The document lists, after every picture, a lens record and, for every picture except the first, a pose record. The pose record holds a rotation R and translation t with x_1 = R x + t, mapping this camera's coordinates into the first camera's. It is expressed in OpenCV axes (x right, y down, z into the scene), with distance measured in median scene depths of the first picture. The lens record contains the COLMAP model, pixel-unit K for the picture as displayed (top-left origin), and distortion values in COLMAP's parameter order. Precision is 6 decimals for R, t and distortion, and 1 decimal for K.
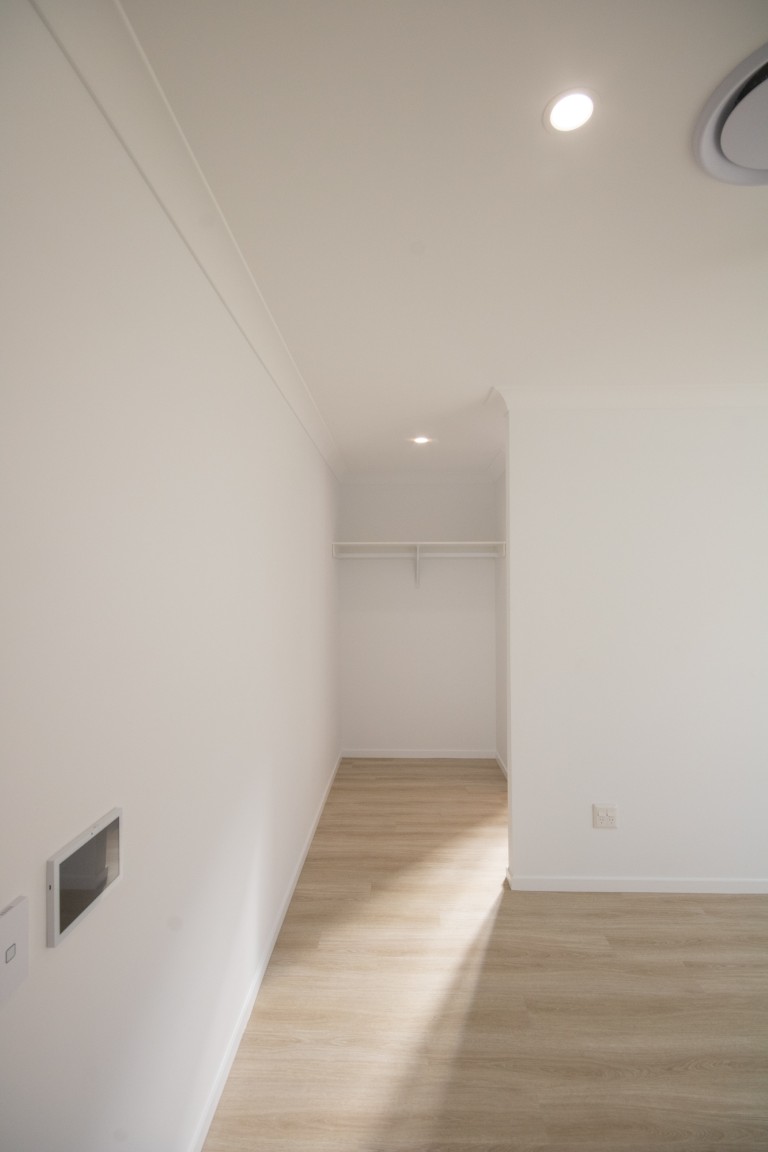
lens RADIAL K [[554.4, 0, 384.0], [0, 554.4, 576.0], [0, 0, 1]] dist [-0.000201, -0.000180]
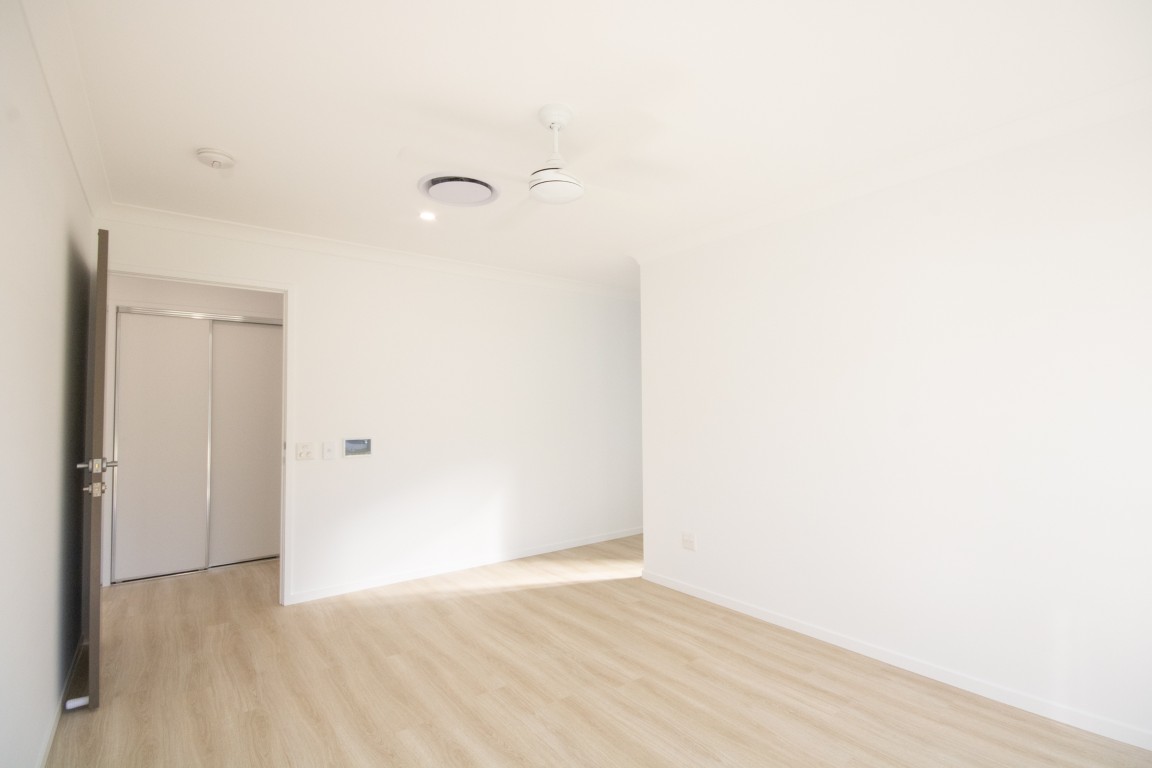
lens RADIAL K [[522.4, 0, 572.1], [0, 522.4, 387.8], [0, 0, 1]] dist [0.019770, -0.019368]
pose [[0.639005, -0.032507, -0.768516, 1.540617], [0.008920, 0.999353, -0.034854, 0.097496], [0.769151, 0.015416, 0.638881, -0.128551]]
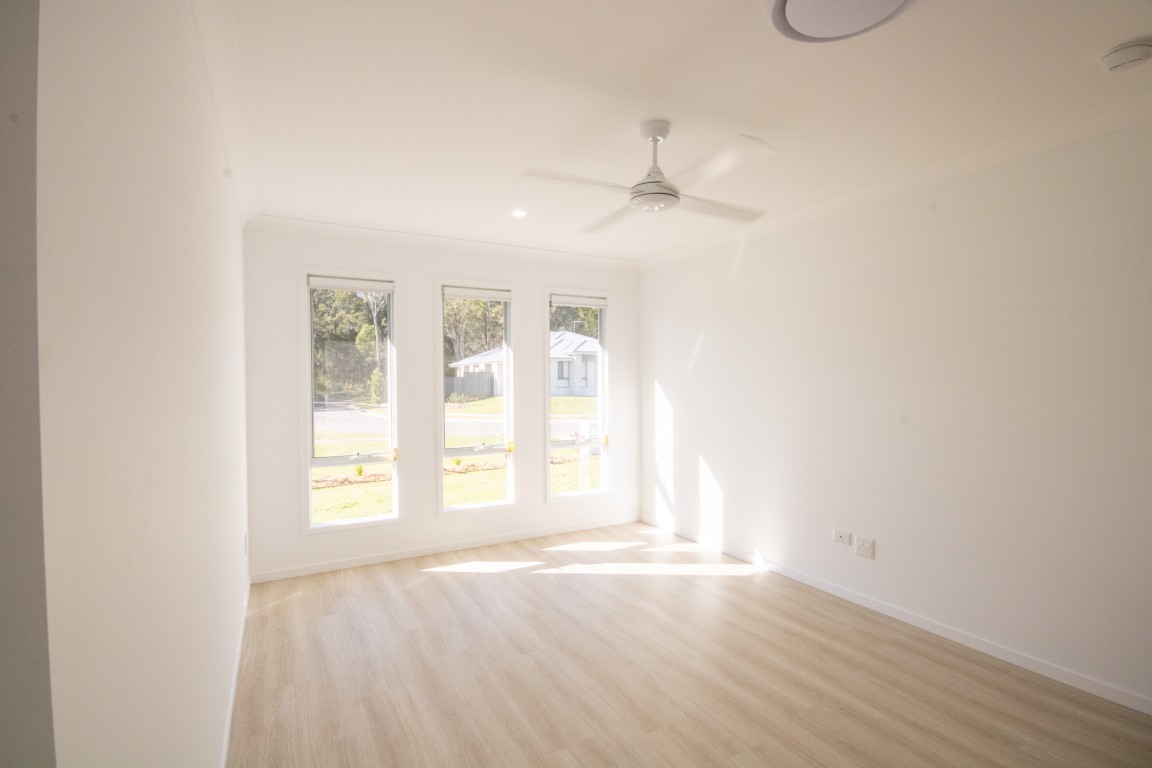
lens RADIAL K [[522.4, 0, 572.1], [0, 522.4, 387.8], [0, 0, 1]] dist [0.019770, -0.019368]
pose [[-0.514353, -0.000955, 0.857578, -0.010637], [0.004930, 0.999980, 0.004070, 0.071564], [-0.857564, 0.006321, -0.514338, 1.134053]]
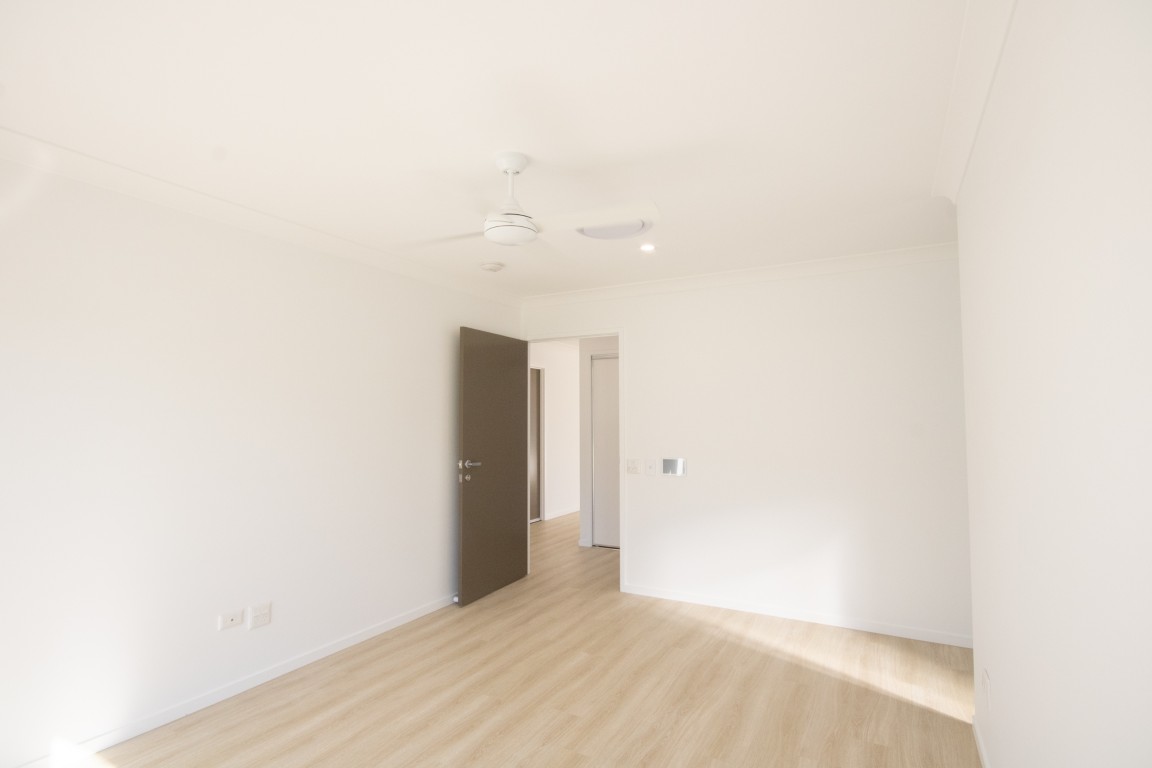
lens RADIAL K [[554.4, 0, 607.8], [0, 554.4, 401.2], [0, 0, 1]] dist [-0.000201, -0.000180]
pose [[-0.414531, -0.024363, -0.909709, 1.642051], [0.006006, 0.999547, -0.029506, 0.051577], [0.910015, -0.017695, -0.414197, 1.025191]]
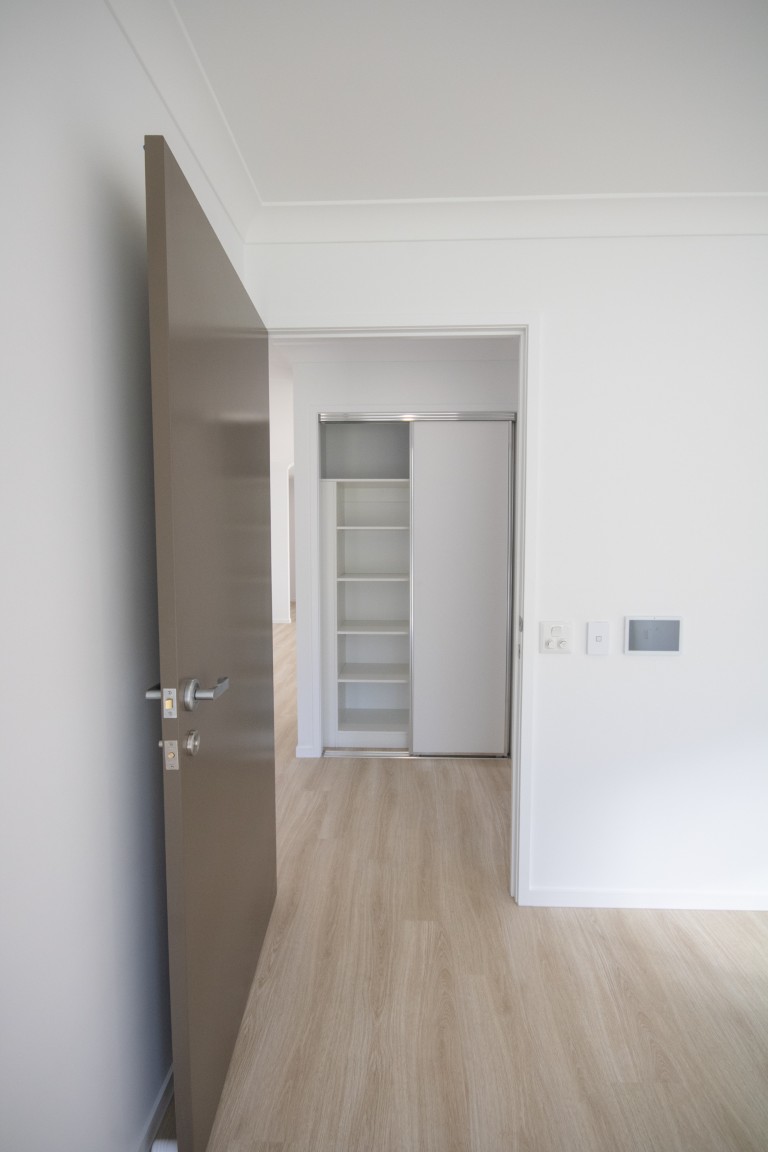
lens RADIAL K [[522.4, 0, 389.6], [0, 522.4, 580.5], [0, 0, 1]] dist [0.019770, -0.019368]
pose [[0.002642, 0.088973, -0.996031, 0.605260], [0.004514, 0.996023, 0.088984, 0.060497], [0.999986, -0.004731, 0.002230, 0.003862]]
